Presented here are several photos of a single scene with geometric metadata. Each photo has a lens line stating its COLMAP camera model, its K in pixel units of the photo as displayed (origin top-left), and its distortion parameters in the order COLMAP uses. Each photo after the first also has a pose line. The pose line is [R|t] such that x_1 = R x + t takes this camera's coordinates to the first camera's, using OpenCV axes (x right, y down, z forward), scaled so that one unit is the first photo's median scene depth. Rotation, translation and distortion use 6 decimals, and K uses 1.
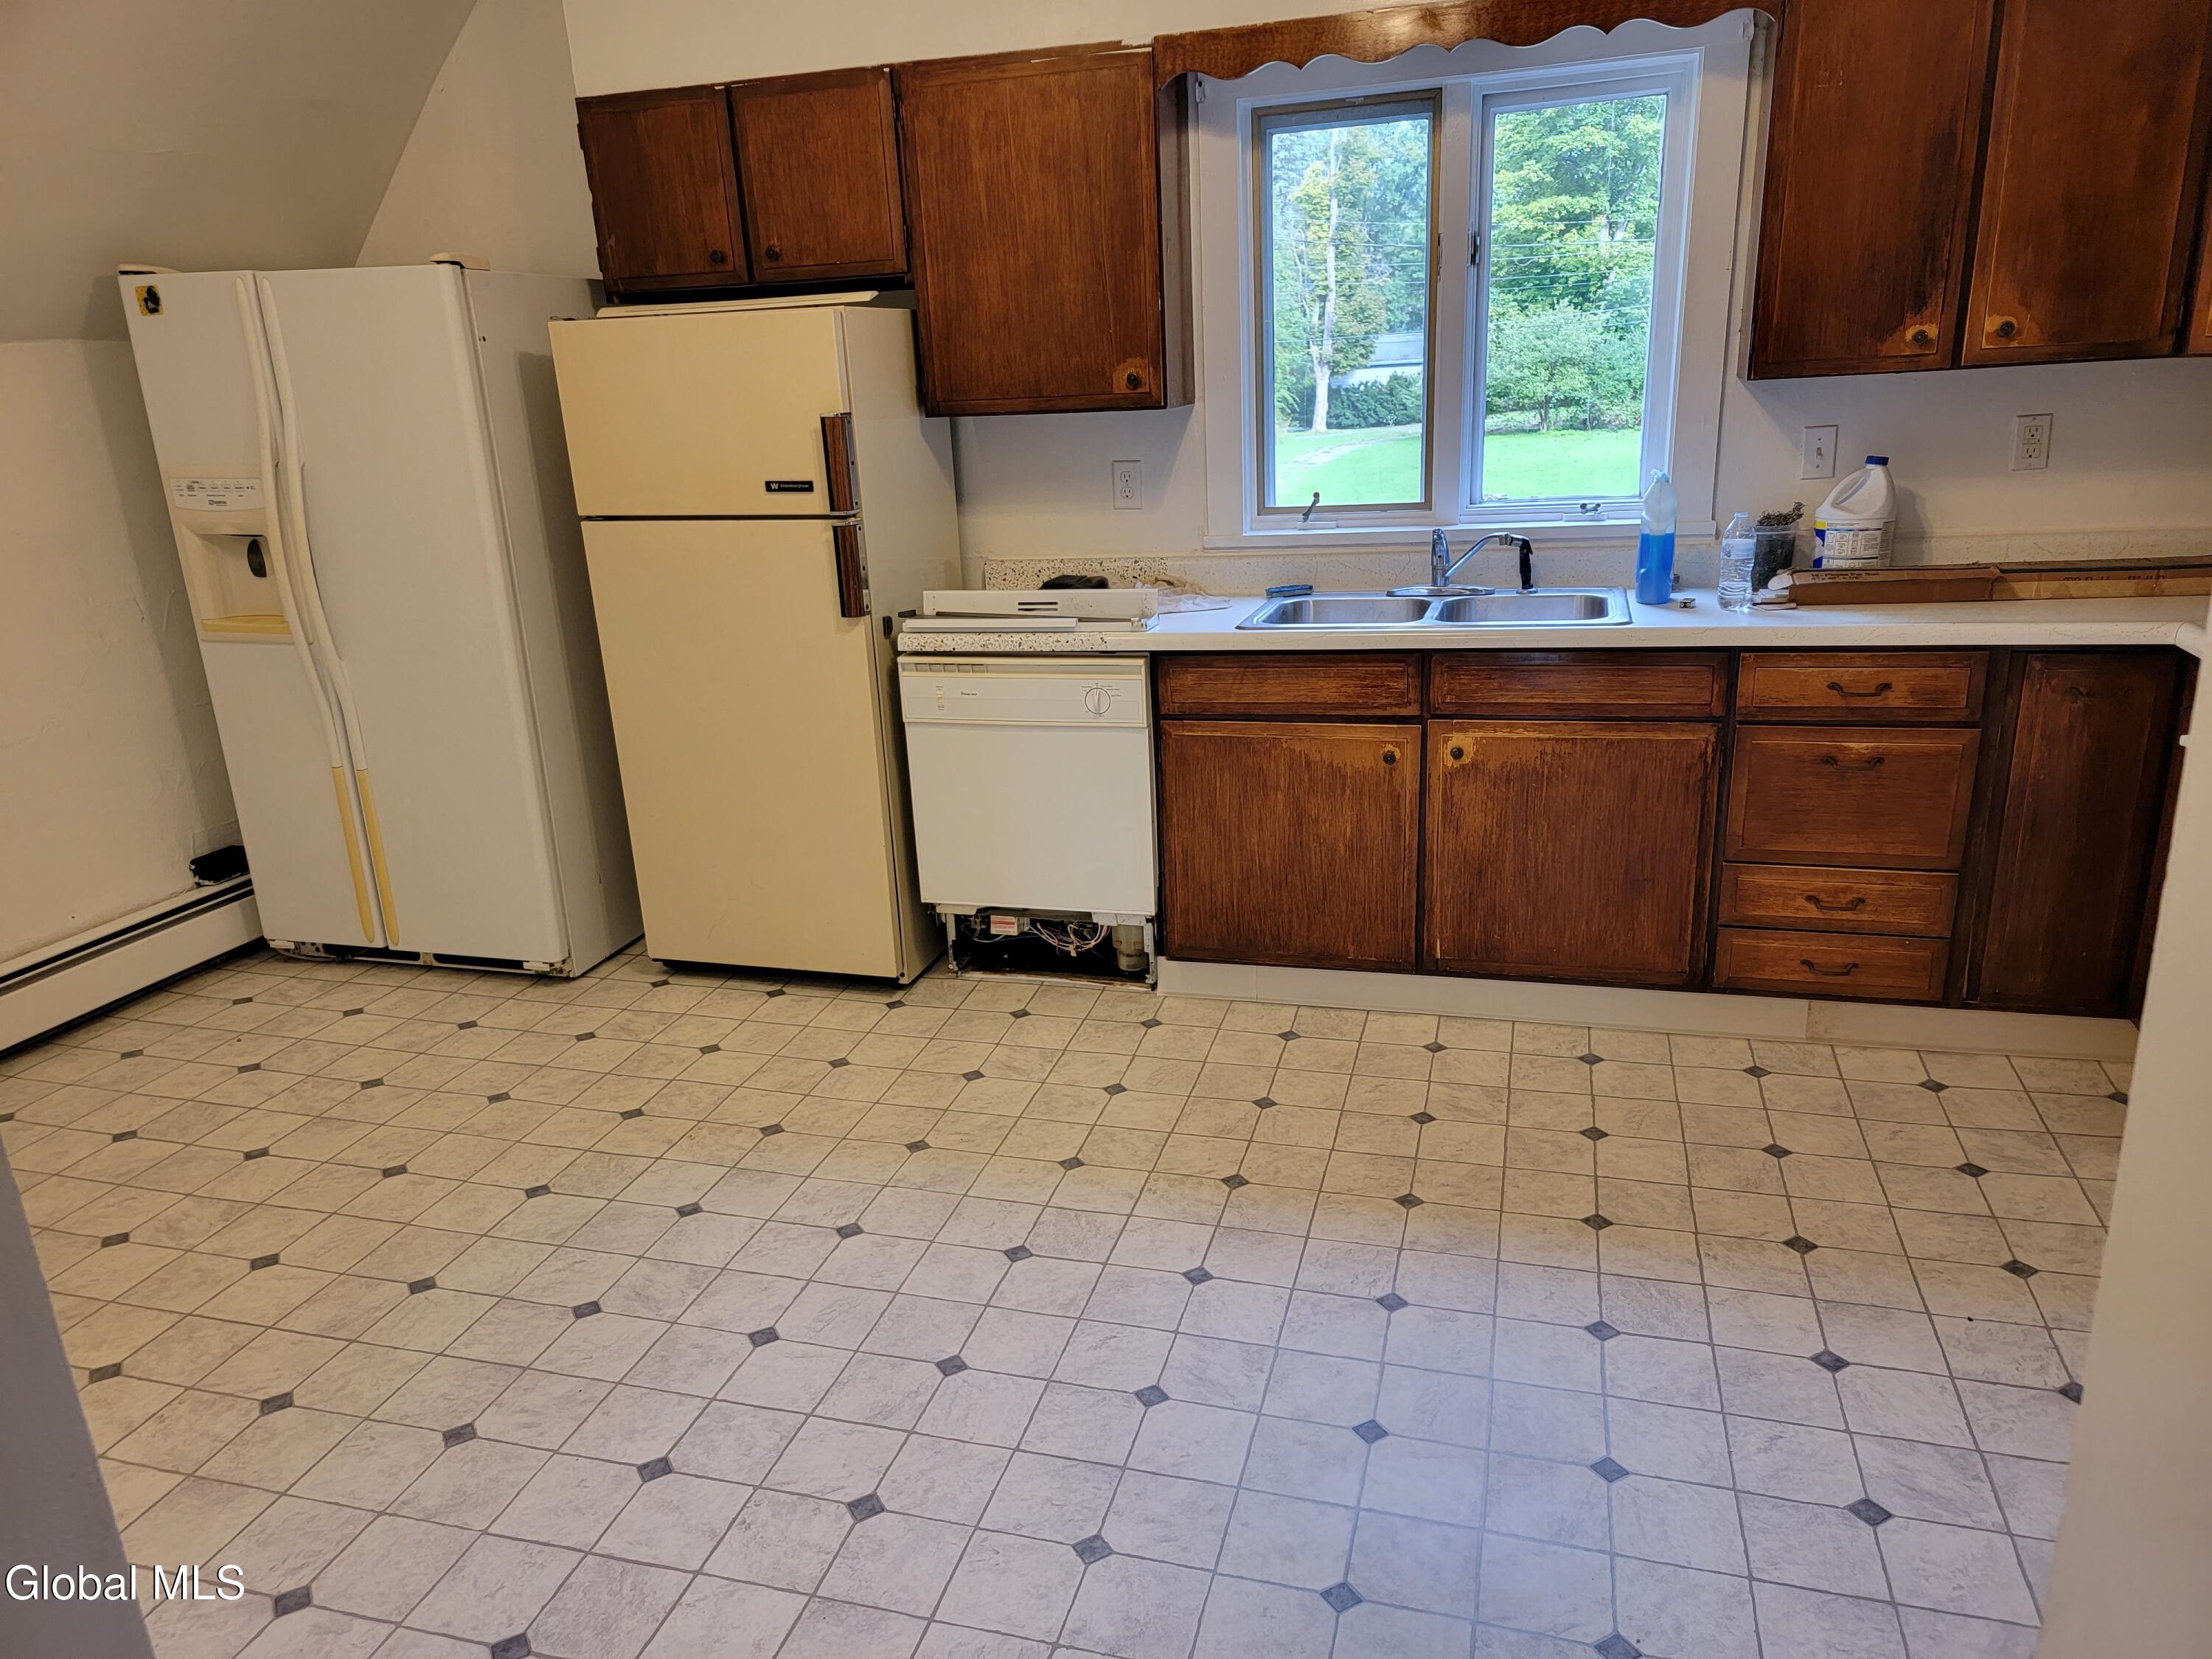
lens RADIAL K [[1517.0, 0, 1103.5], [0, 1517.0, 845.5], [0, 0, 1]] dist [0.064812, -0.038227]
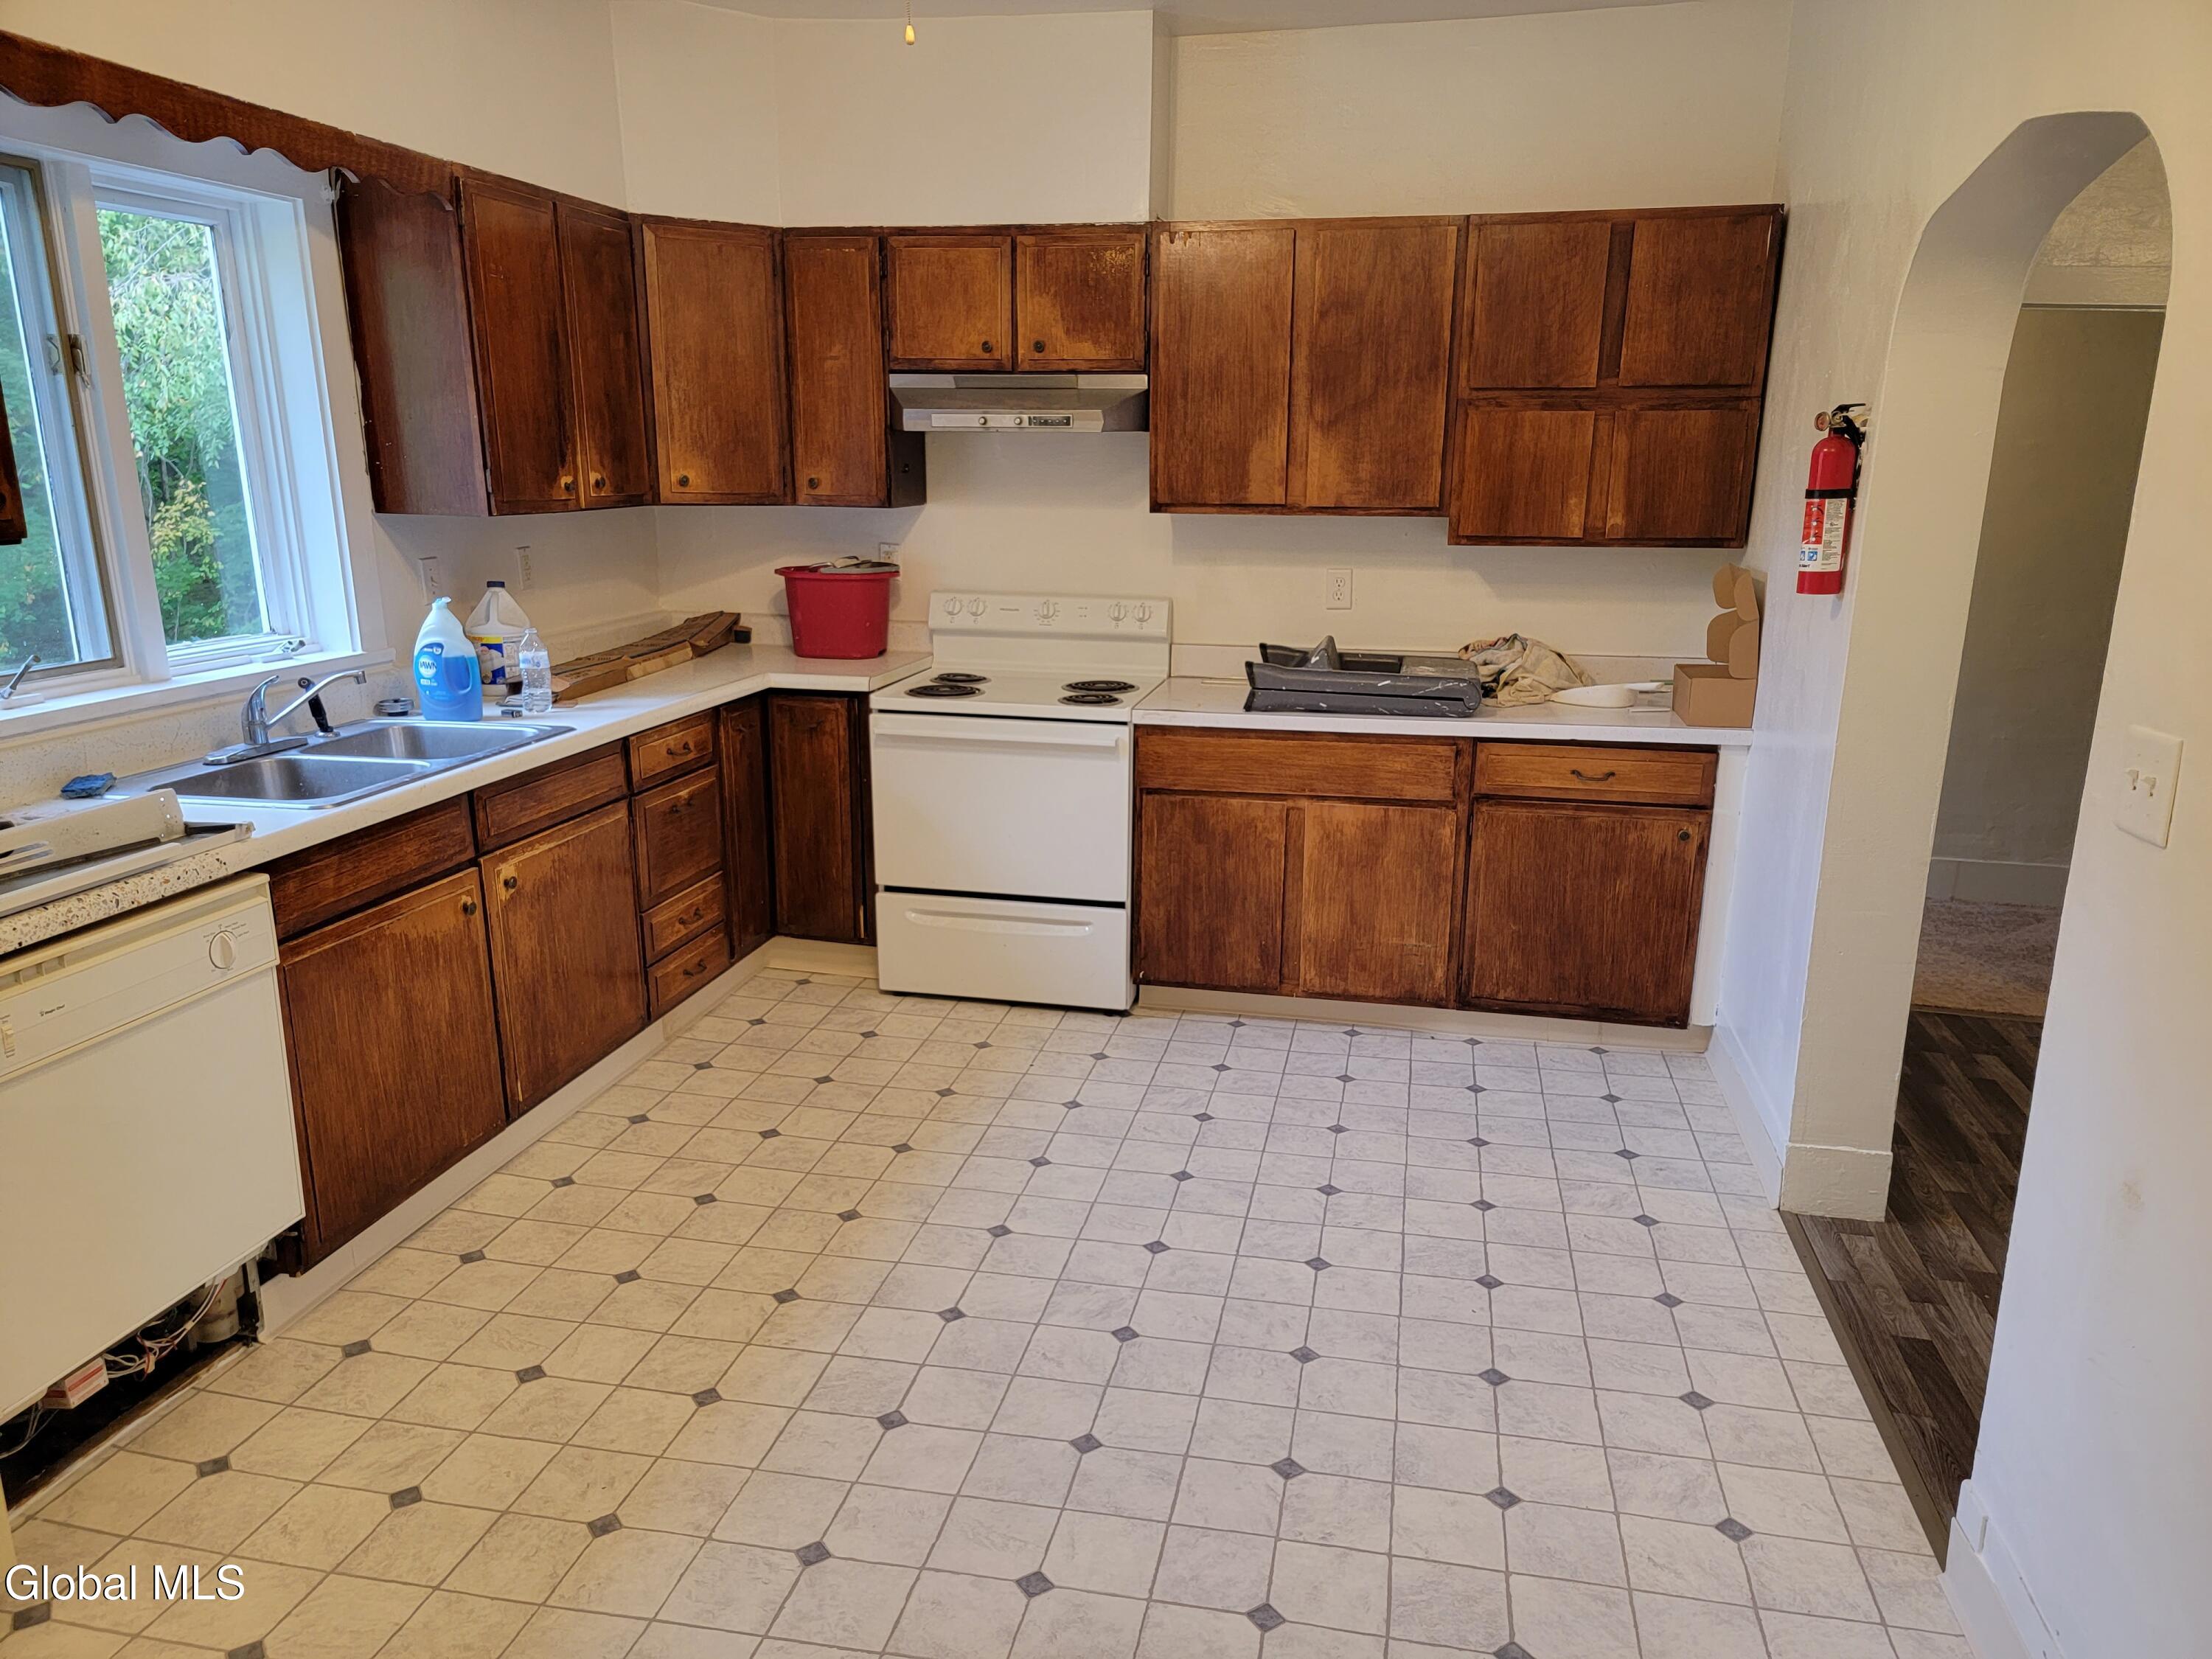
lens RADIAL K [[1517.0, 0, 1103.5], [0, 1517.0, 845.5], [0, 0, 1]] dist [0.064812, -0.038227]
pose [[-0.072075, -0.198776, 0.977391, -0.736375], [0.294699, 0.931944, 0.211265, -0.175989], [-0.952868, 0.303263, -0.008591, 0.633334]]
